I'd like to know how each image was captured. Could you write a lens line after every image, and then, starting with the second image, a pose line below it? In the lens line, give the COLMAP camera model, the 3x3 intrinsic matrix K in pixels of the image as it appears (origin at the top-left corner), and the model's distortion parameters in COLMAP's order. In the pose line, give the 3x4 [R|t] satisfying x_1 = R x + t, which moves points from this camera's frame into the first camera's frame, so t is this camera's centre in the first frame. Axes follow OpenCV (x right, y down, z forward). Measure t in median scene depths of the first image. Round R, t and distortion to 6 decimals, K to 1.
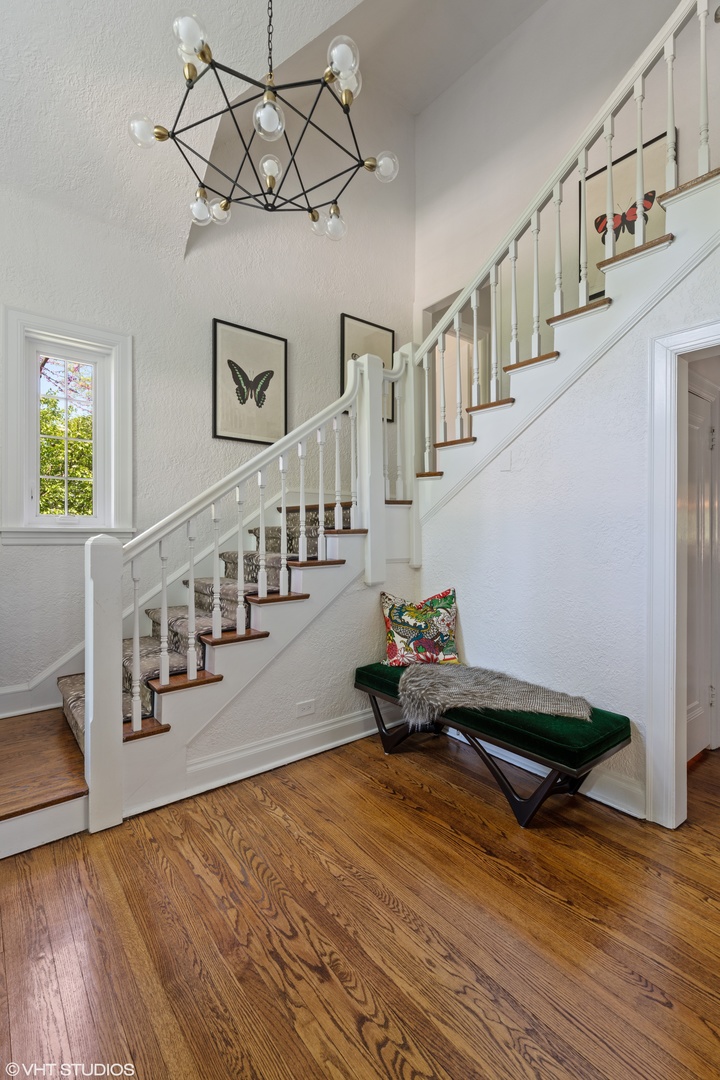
lens RADIAL K [[478.9, 0, 359.0], [0, 478.9, 530.1], [0, 0, 1]] dist [0.007619, -0.005226]
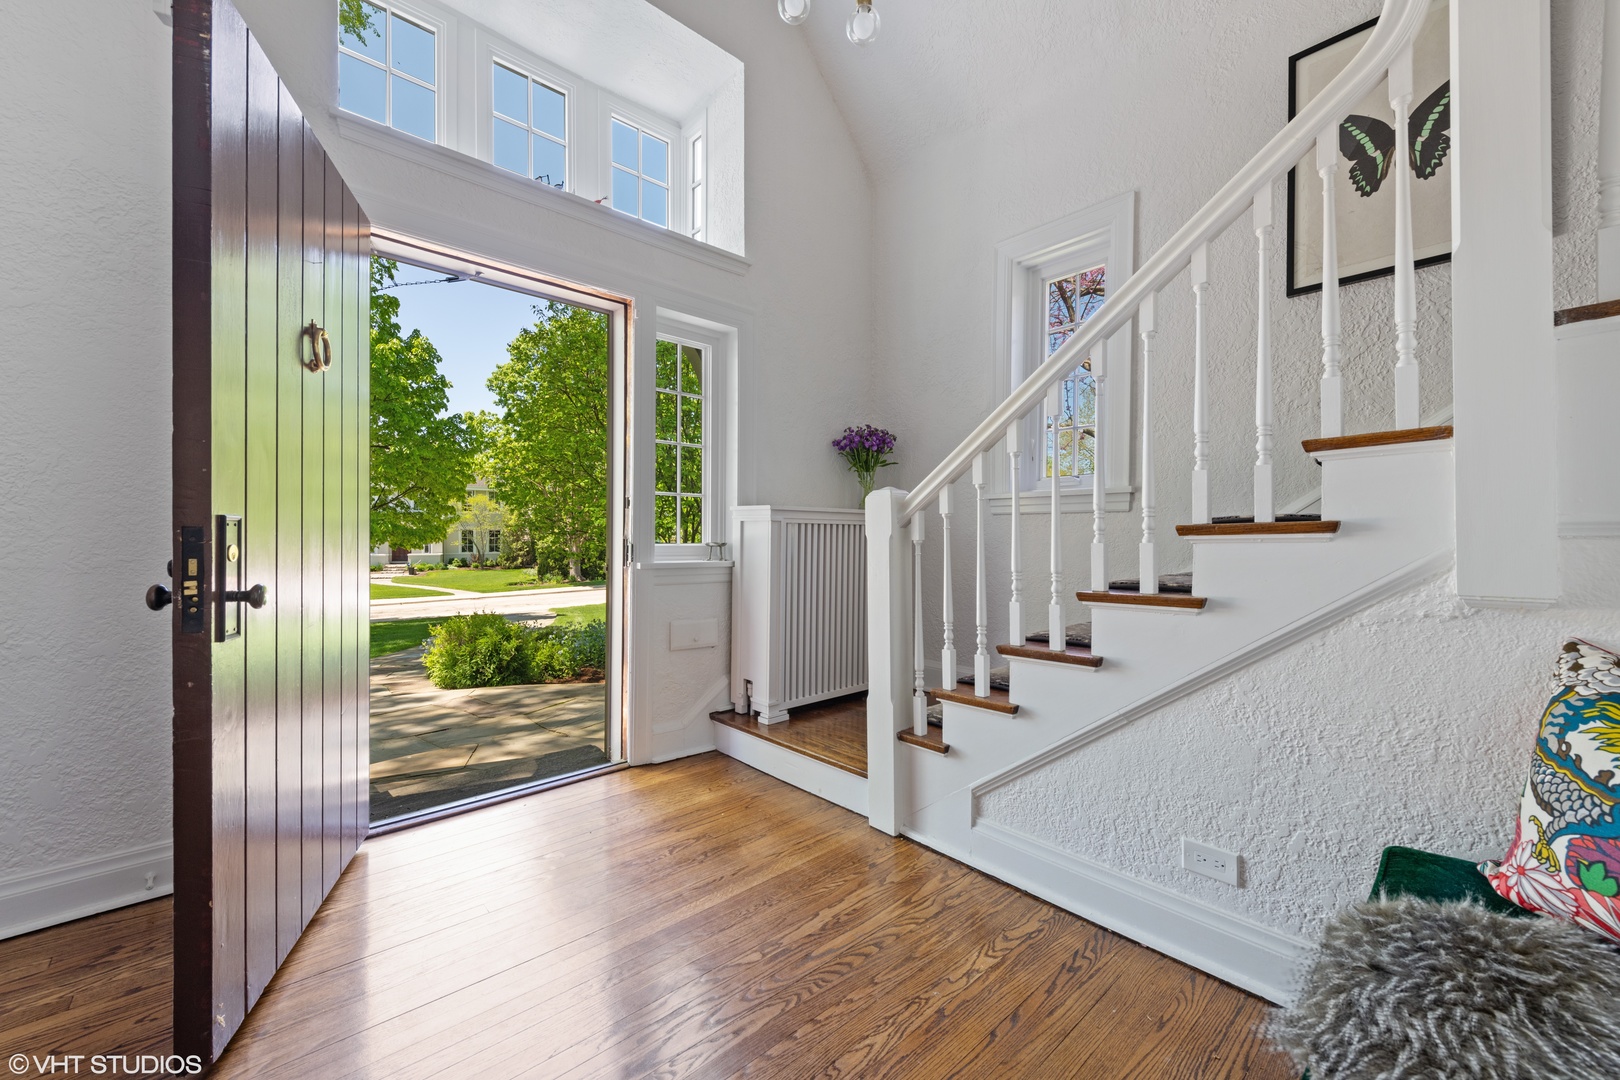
lens RADIAL K [[638.2, 0, 818.3], [0, 638.2, 541.4], [0, 0, 1]] dist [0.002058, -0.000001]
pose [[0.065870, 0.005022, -0.997816, 0.498864], [0.008366, 0.999949, 0.005585, 0.085271], [0.997793, -0.008716, 0.065824, 0.687476]]
